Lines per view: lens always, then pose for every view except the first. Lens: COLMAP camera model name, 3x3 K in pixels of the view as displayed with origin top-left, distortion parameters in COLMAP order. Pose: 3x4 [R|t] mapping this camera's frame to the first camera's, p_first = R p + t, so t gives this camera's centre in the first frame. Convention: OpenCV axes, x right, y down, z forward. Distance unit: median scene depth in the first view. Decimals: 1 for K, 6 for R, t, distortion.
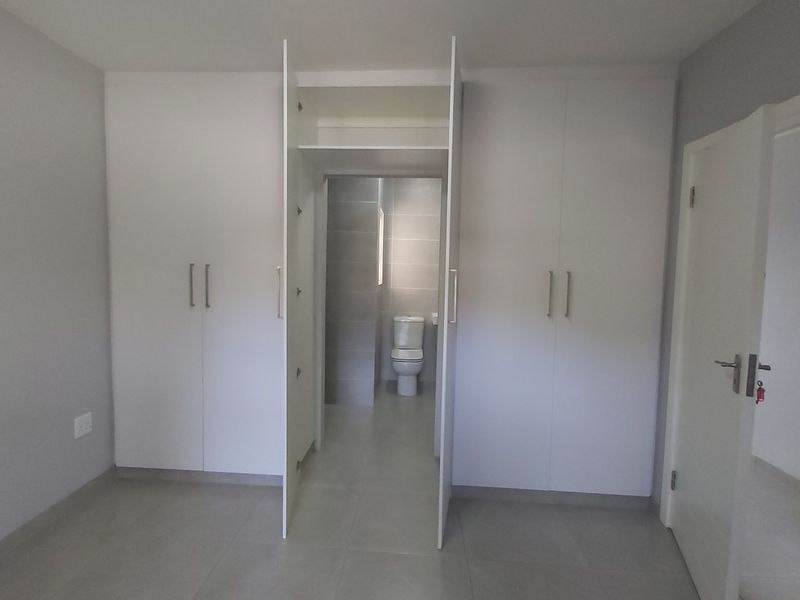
lens RADIAL K [[424.9, 0, 400.1], [0, 424.9, 298.7], [0, 0, 1]] dist [0.001814, -0.002590]
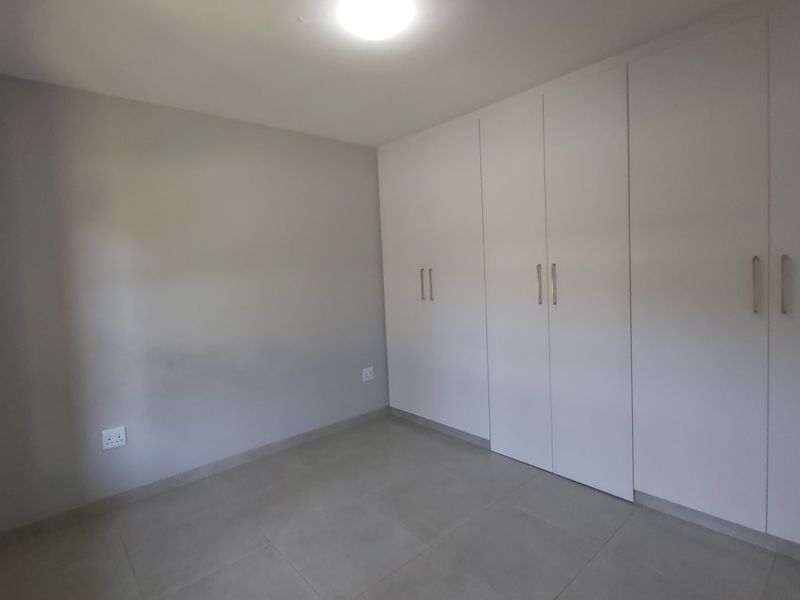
lens RADIAL K [[424.9, 0, 399.7], [0, 424.9, 299.7], [0, 0, 1]] dist [0.001814, -0.002590]
pose [[0.699276, 0.000002, -0.714852, 0.445416], [0.005153, 0.999974, 0.005043, 0.010572], [0.714834, -0.007210, 0.699258, -0.022893]]
